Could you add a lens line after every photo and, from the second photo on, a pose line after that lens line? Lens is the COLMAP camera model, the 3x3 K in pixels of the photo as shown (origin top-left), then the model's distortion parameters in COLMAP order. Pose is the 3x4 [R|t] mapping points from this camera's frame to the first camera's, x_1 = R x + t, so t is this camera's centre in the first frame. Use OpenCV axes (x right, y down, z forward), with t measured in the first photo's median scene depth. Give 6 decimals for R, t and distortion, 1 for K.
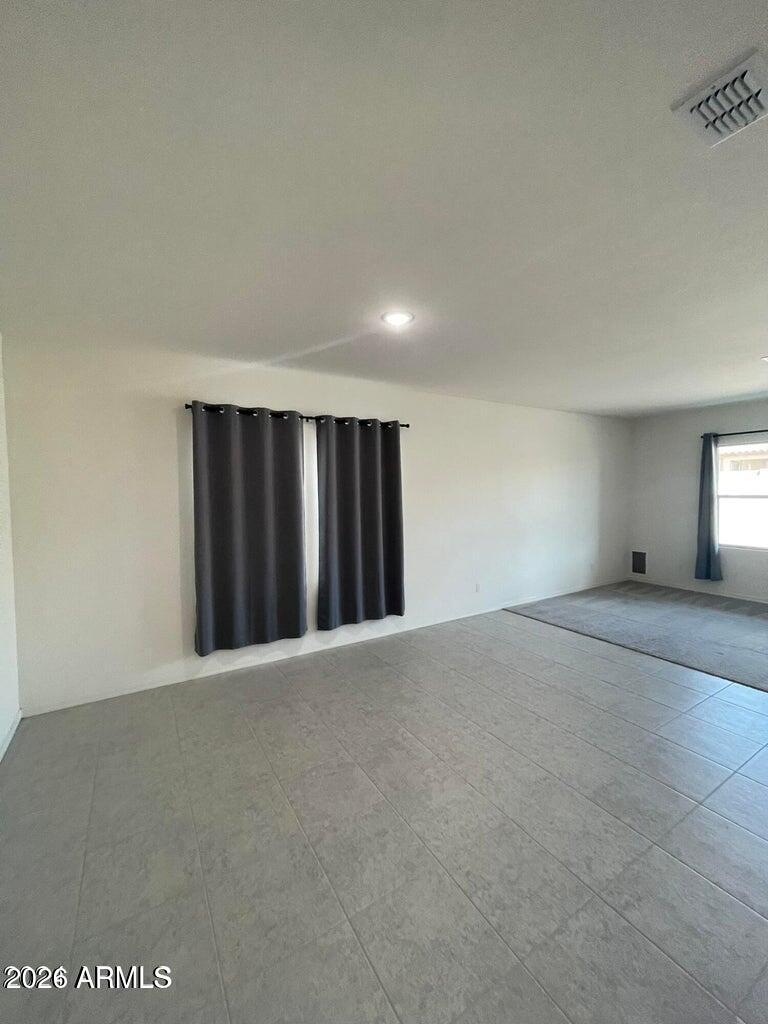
lens RADIAL K [[409.3, 0, 384.0], [0, 409.3, 512.0], [0, 0, 1]] dist [-0.000024, -0.000024]
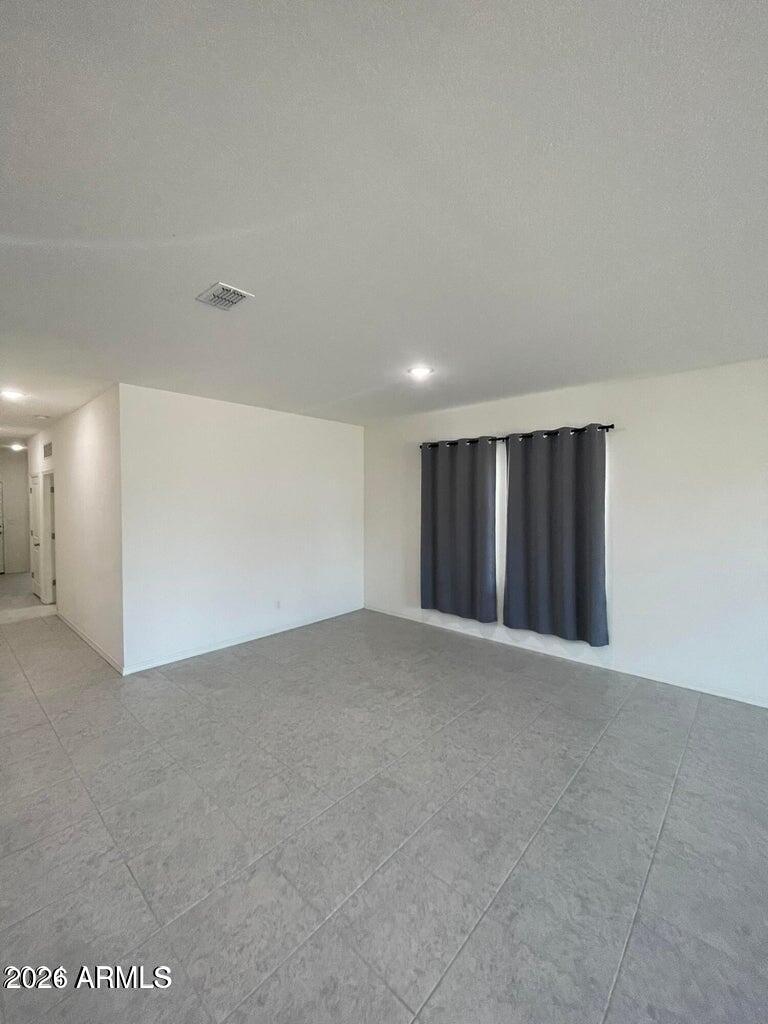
lens RADIAL K [[409.3, 0, 384.0], [0, 409.3, 512.0], [0, 0, 1]] dist [-0.000024, -0.000024]
pose [[0.297399, 0.040322, -0.953901, 0.840467], [-0.053868, 0.998225, 0.025401, -0.033742], [0.953232, 0.043831, 0.299043, 0.344191]]
